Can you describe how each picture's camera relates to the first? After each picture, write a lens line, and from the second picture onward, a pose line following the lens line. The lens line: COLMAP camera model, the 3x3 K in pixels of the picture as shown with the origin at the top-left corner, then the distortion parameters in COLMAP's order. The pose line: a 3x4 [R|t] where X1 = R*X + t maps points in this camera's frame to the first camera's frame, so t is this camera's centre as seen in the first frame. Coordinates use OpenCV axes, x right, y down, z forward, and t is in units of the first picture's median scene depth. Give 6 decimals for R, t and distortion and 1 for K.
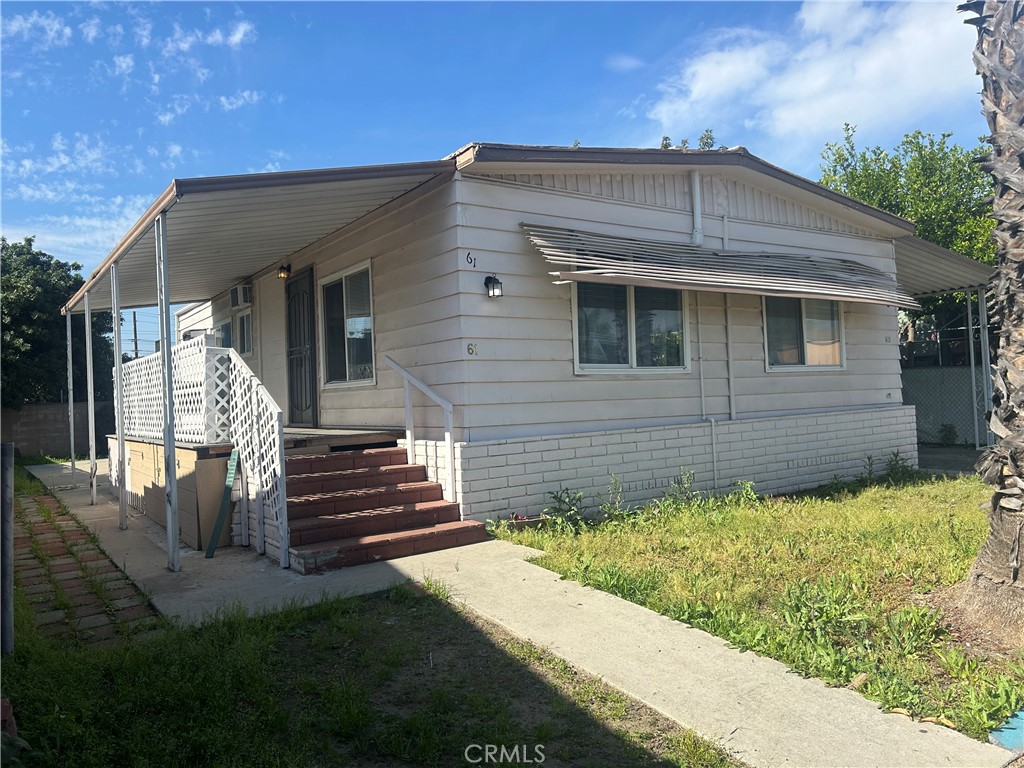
lens RADIAL K [[771.9, 0, 507.8], [0, 771.9, 379.3], [0, 0, 1]] dist [0.048591, -0.047699]
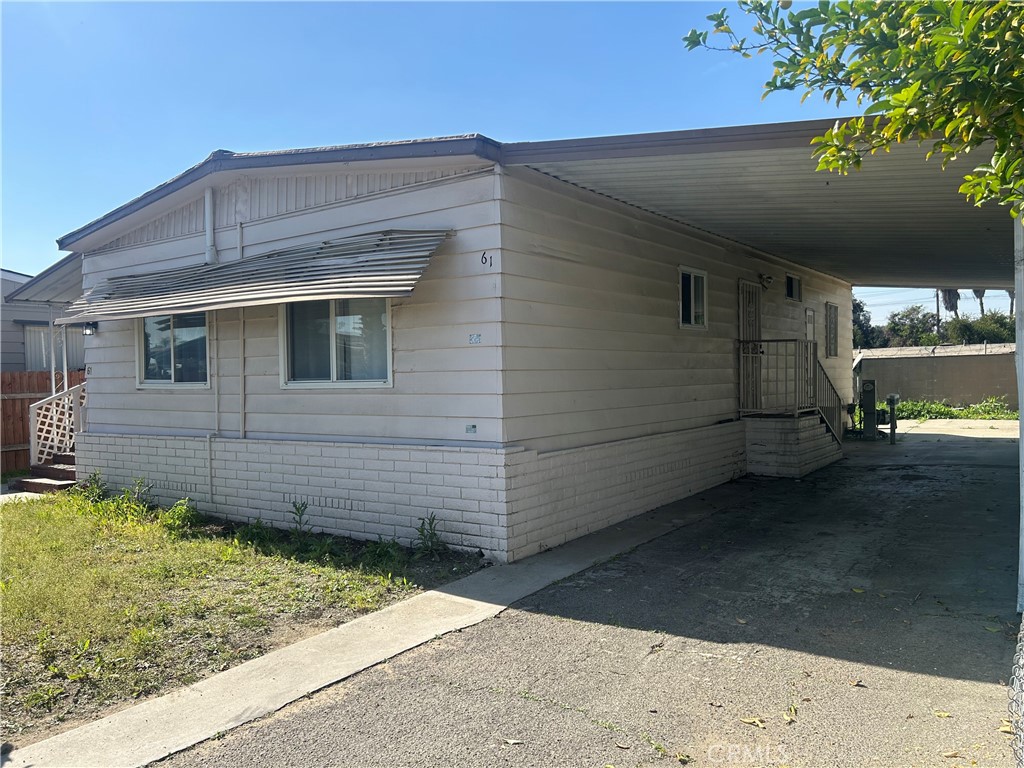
lens RADIAL K [[771.9, 0, 517.5], [0, 771.9, 385.9], [0, 0, 1]] dist [0.048591, -0.047699]
pose [[0.348700, 0.046185, -0.936096, 1.537384], [0.029321, 0.997759, 0.060150, -0.070626], [0.936776, -0.048421, 0.346564, 1.166229]]
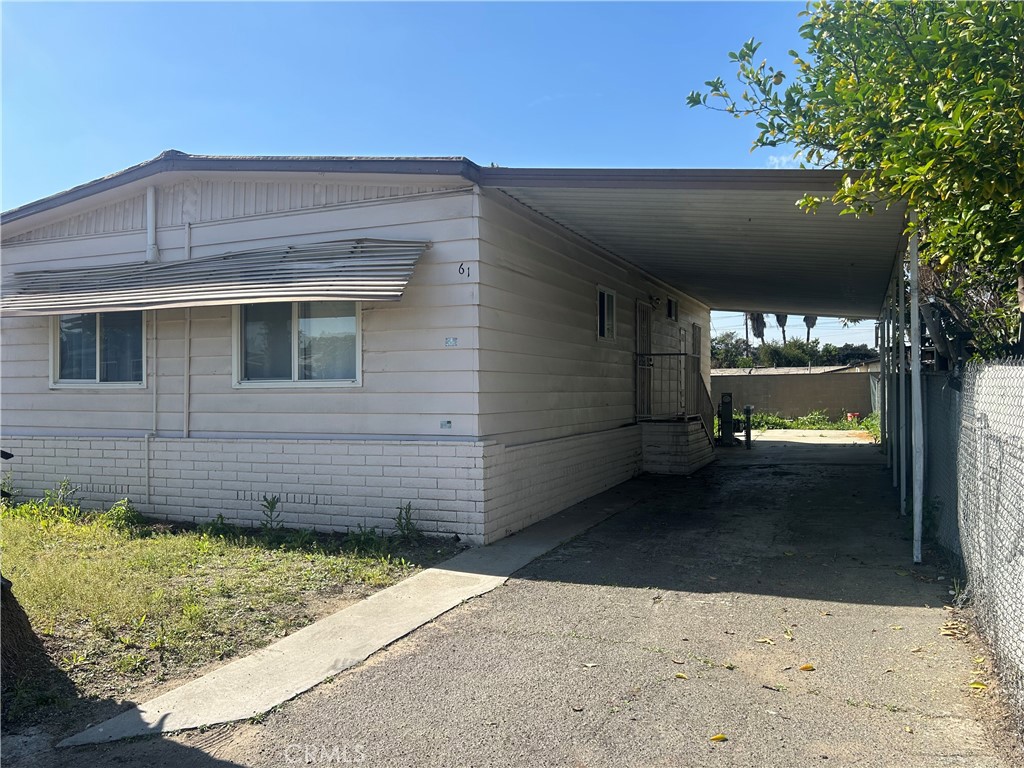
lens RADIAL K [[771.9, 0, 513.9], [0, 771.9, 385.1], [0, 0, 1]] dist [0.048591, -0.047699]
pose [[0.535432, 0.030525, -0.844026, 1.550149], [0.006851, 0.999157, 0.040482, -0.057348], [0.844550, -0.027458, 0.534772, 0.978848]]
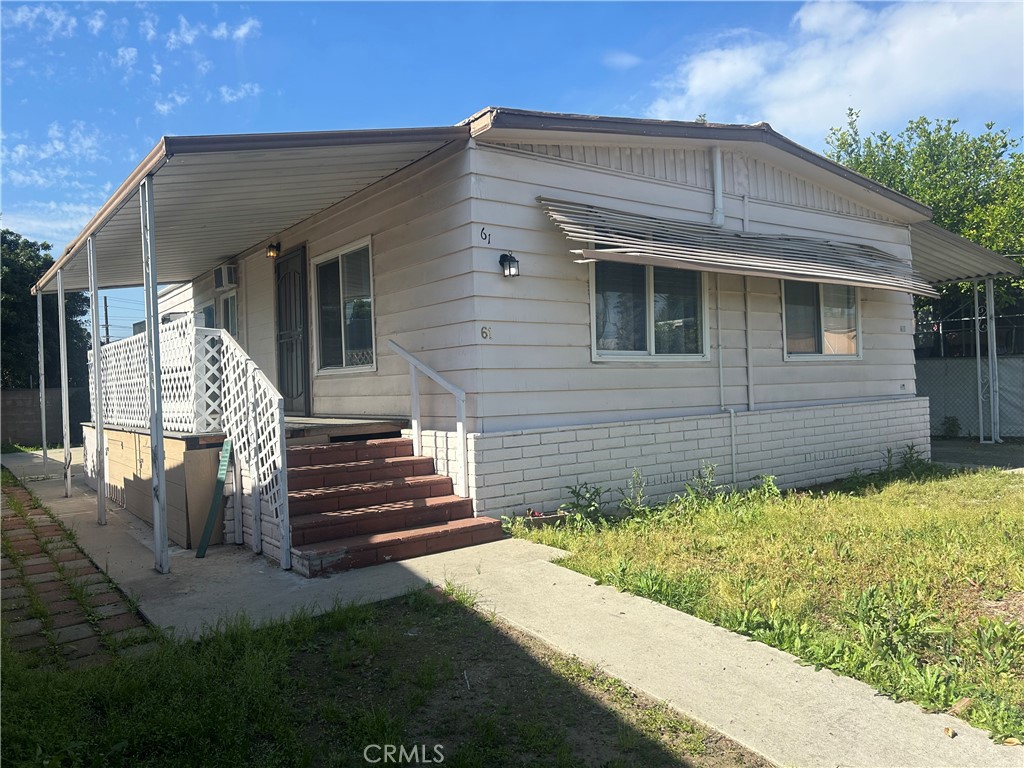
lens RADIAL K [[771.9, 0, 510.4], [0, 771.9, 384.9], [0, 0, 1]] dist [0.048591, -0.047699]
pose [[0.999434, 0.007274, 0.032853, -0.043905], [-0.007935, 0.999768, 0.020008, 0.004601], [-0.032700, -0.020257, 0.999260, 0.067091]]
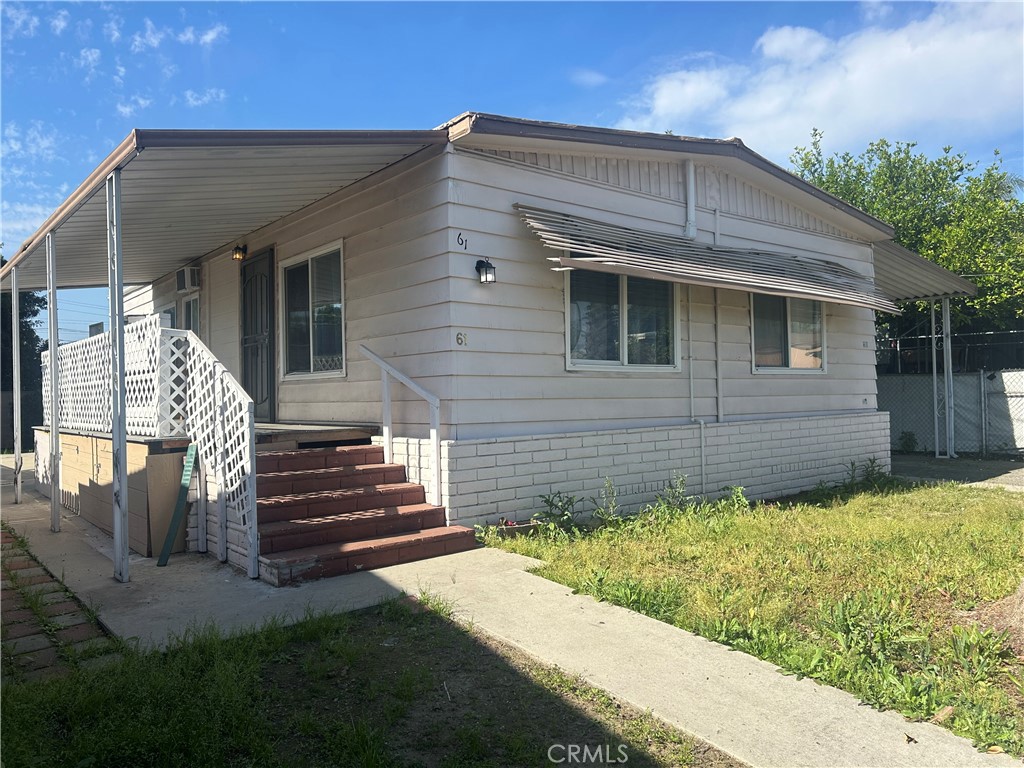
lens RADIAL K [[771.9, 0, 510.0], [0, 771.9, 386.6], [0, 0, 1]] dist [0.048591, -0.047699]
pose [[0.996330, 0.022787, 0.082509, -0.058603], [-0.023368, 0.999708, 0.006089, 0.009884], [-0.082346, -0.007994, 0.996572, 0.076339]]
